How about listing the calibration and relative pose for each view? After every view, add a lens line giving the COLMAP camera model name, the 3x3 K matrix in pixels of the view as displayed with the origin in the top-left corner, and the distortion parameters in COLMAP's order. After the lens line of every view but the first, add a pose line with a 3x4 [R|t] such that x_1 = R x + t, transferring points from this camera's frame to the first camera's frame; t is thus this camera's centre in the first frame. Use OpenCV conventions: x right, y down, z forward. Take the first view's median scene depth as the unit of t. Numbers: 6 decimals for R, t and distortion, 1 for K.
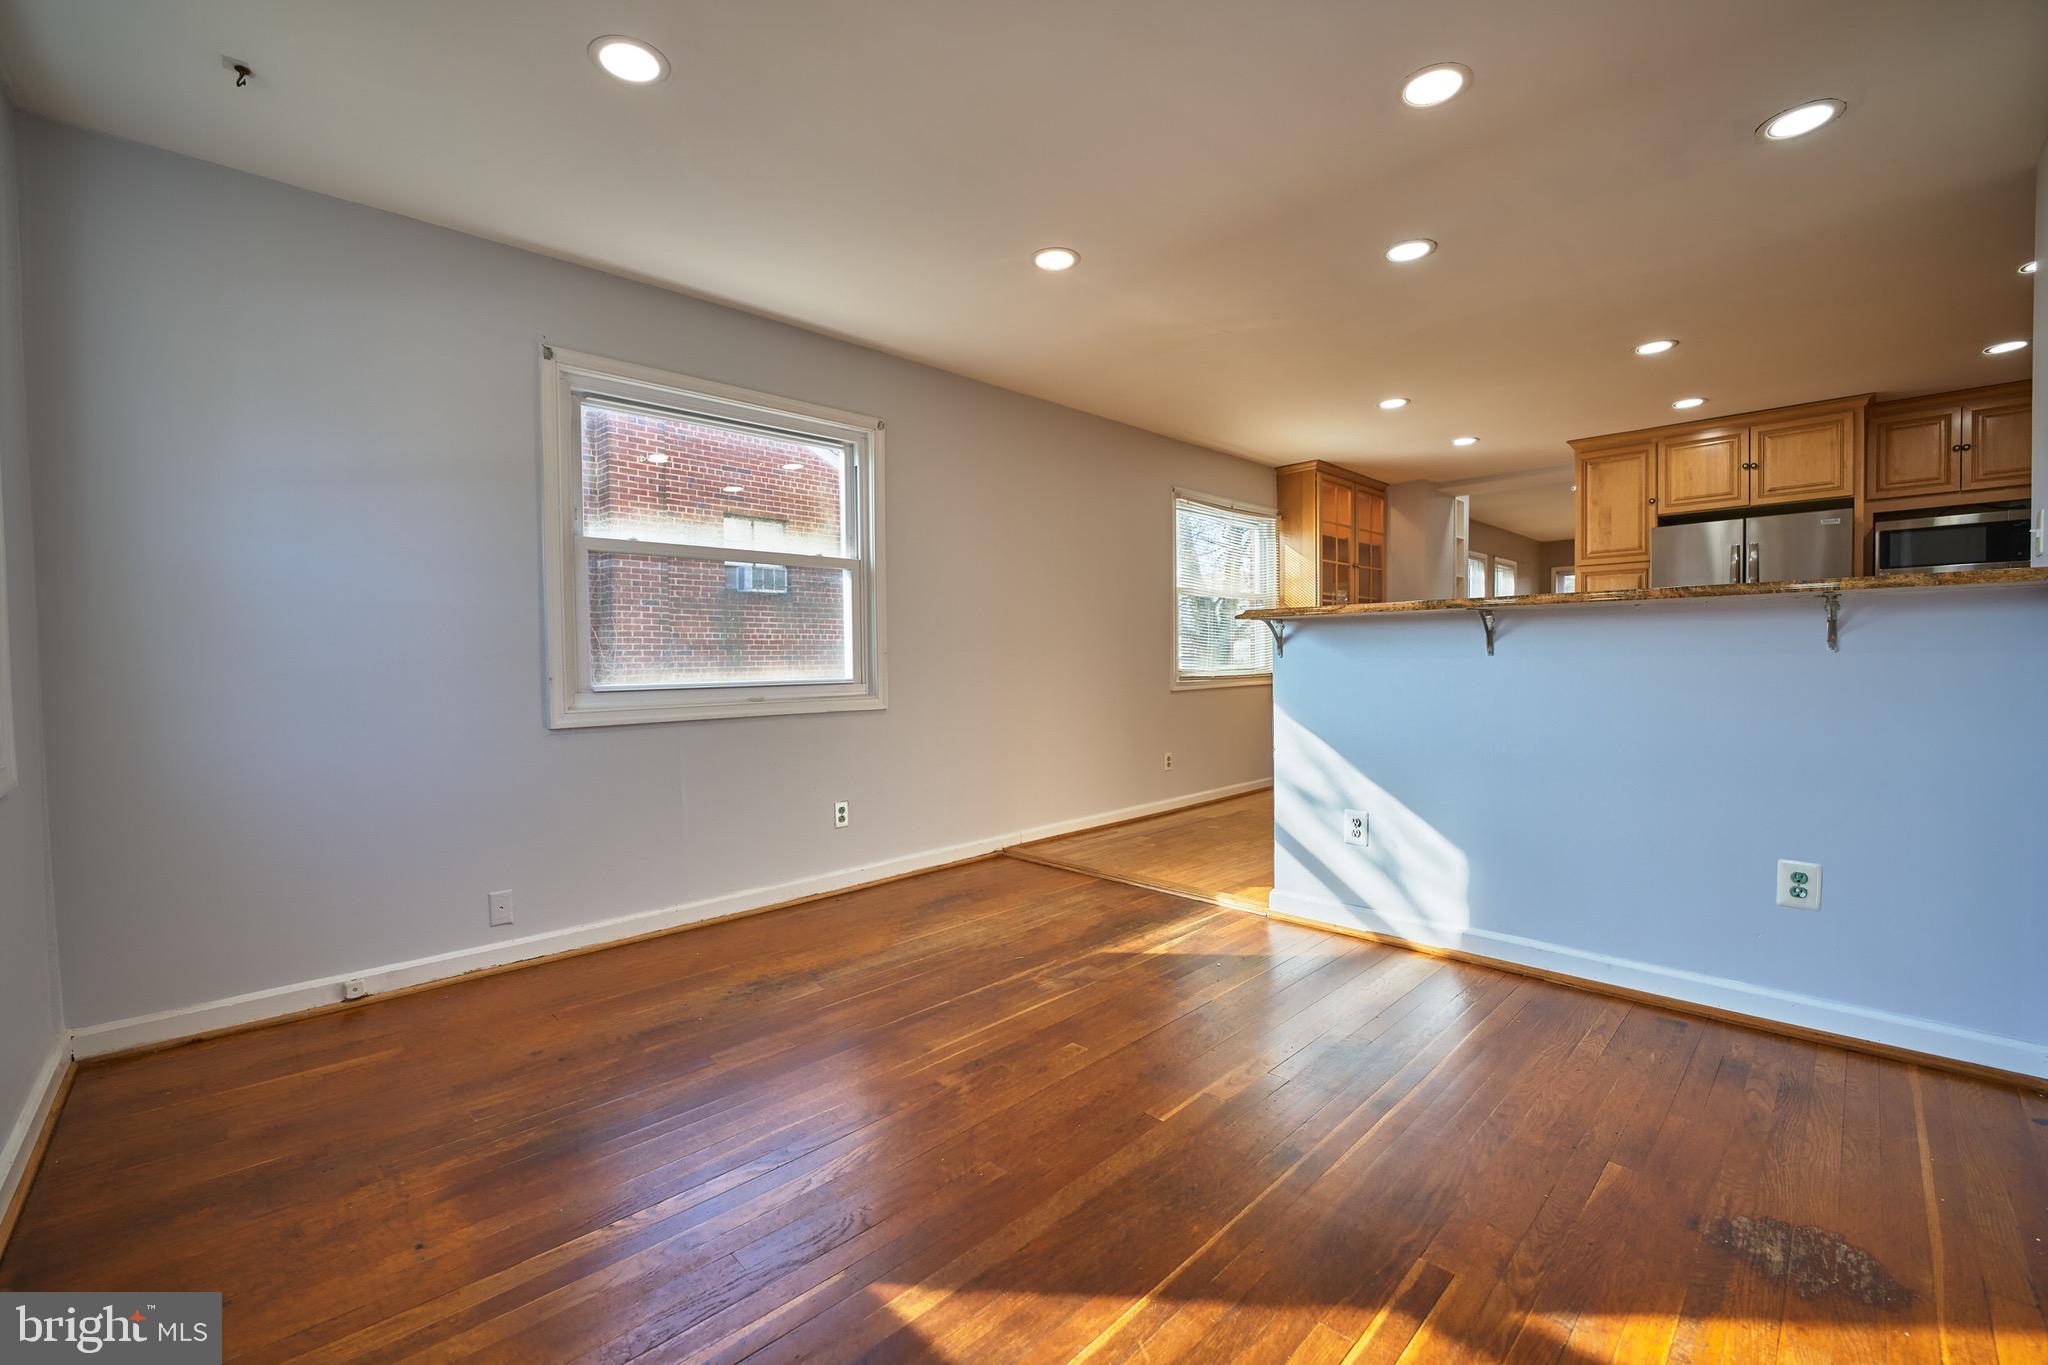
lens RADIAL K [[832.0, 0, 1016.4], [0, 832.0, 689.8], [0, 0, 1]] dist [-0.026240, 0.000272]
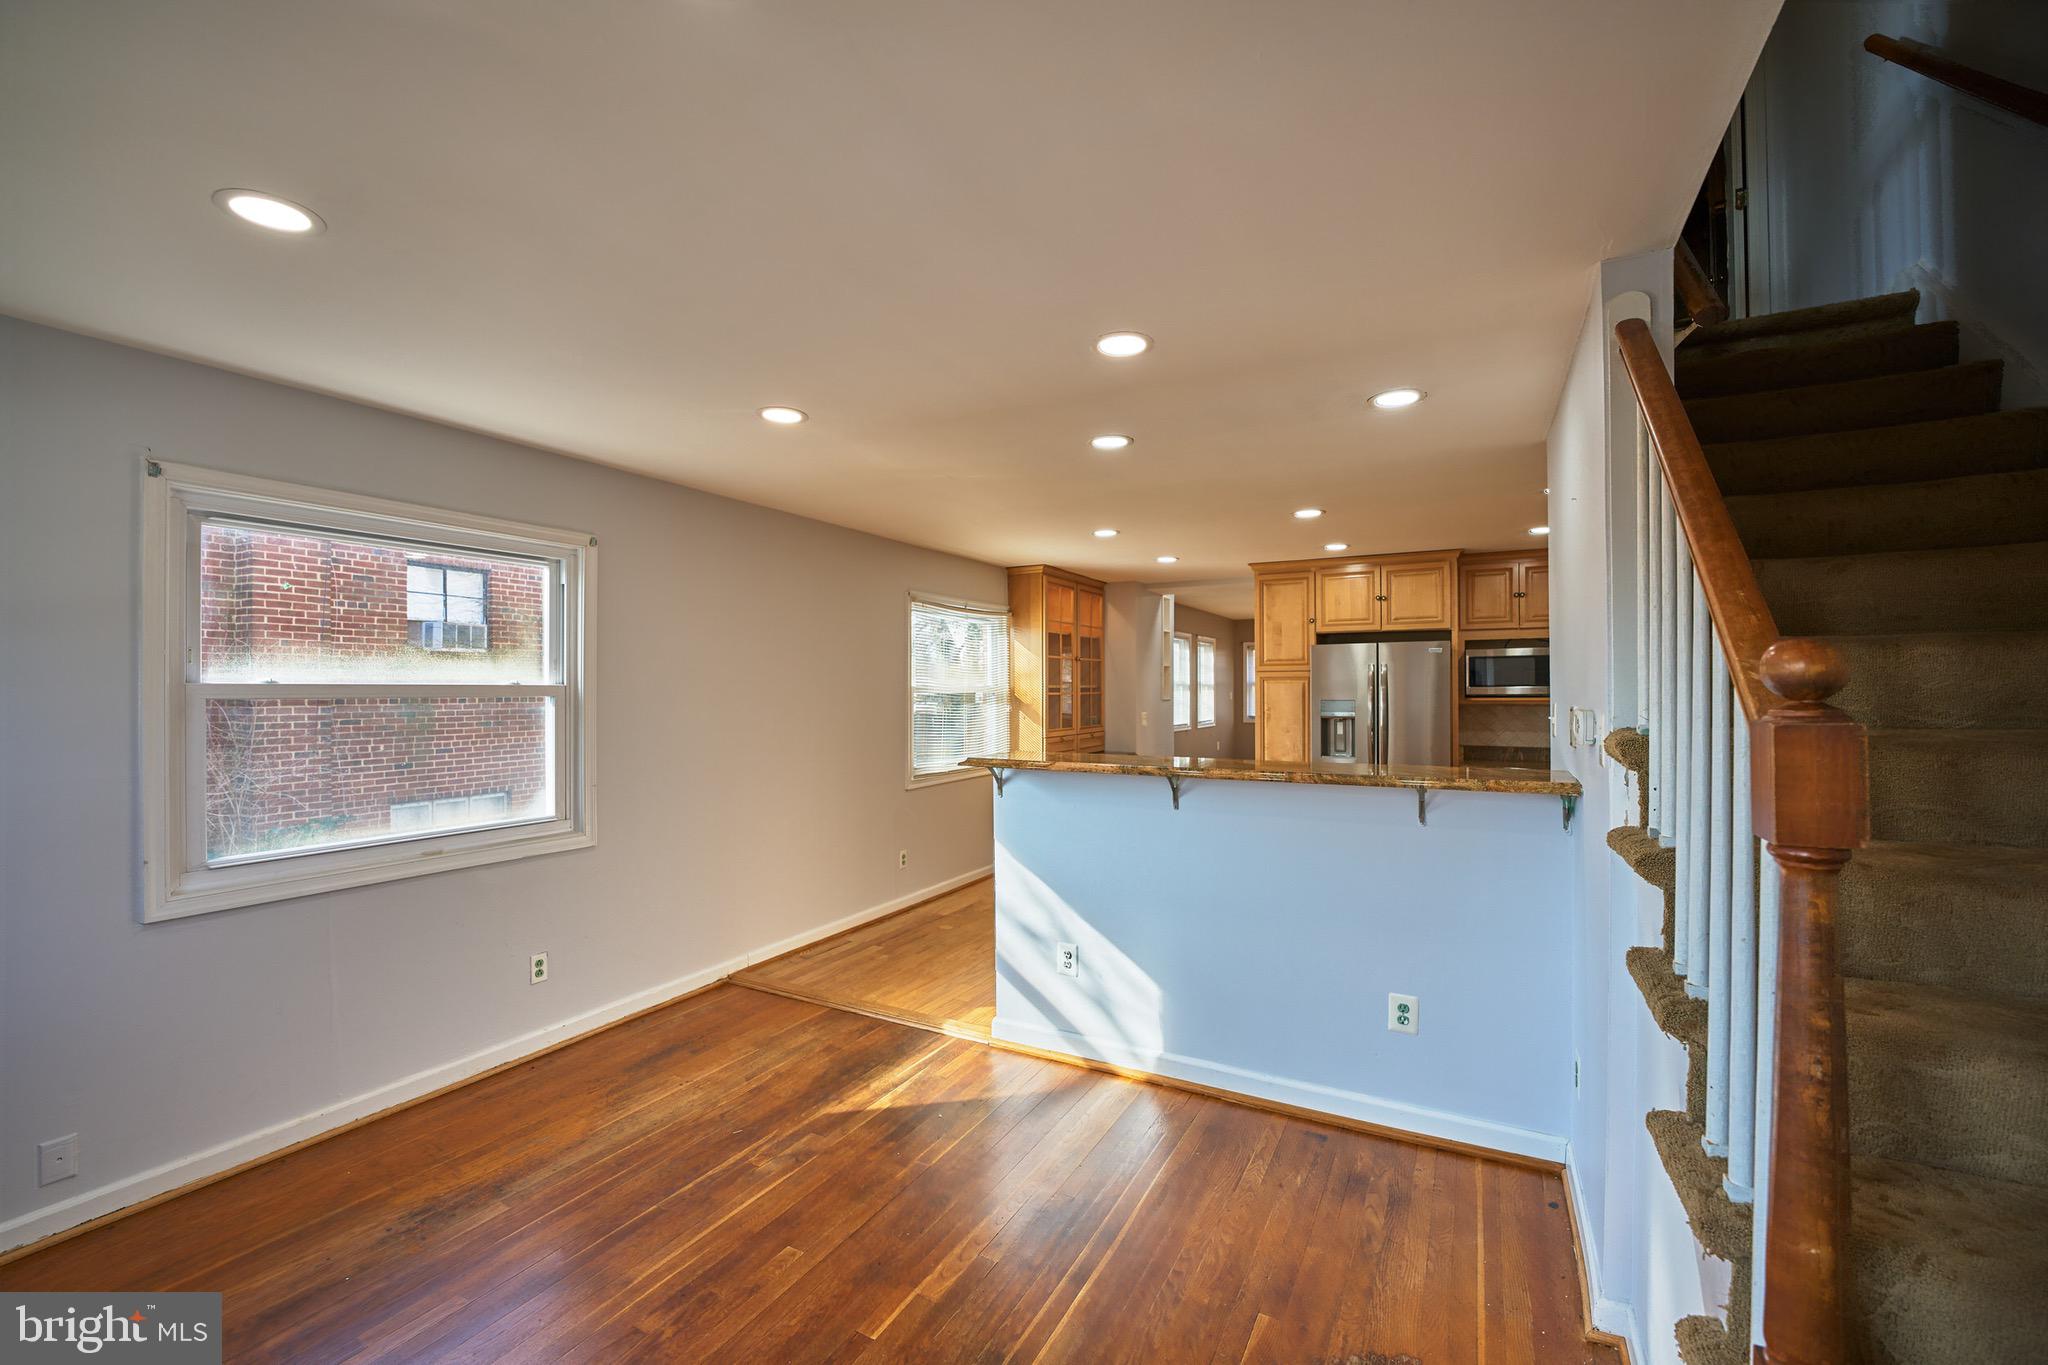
lens RADIAL K [[829.6, 0, 1013.0], [0, 829.6, 689.2], [0, 0, 1]] dist [-0.025140, 0.000255]
pose [[0.956077, 0.010129, 0.292941, 0.021661], [0.001478, 0.999223, -0.039375, -0.135026], [-0.293112, 0.038078, 0.955319, -0.021999]]
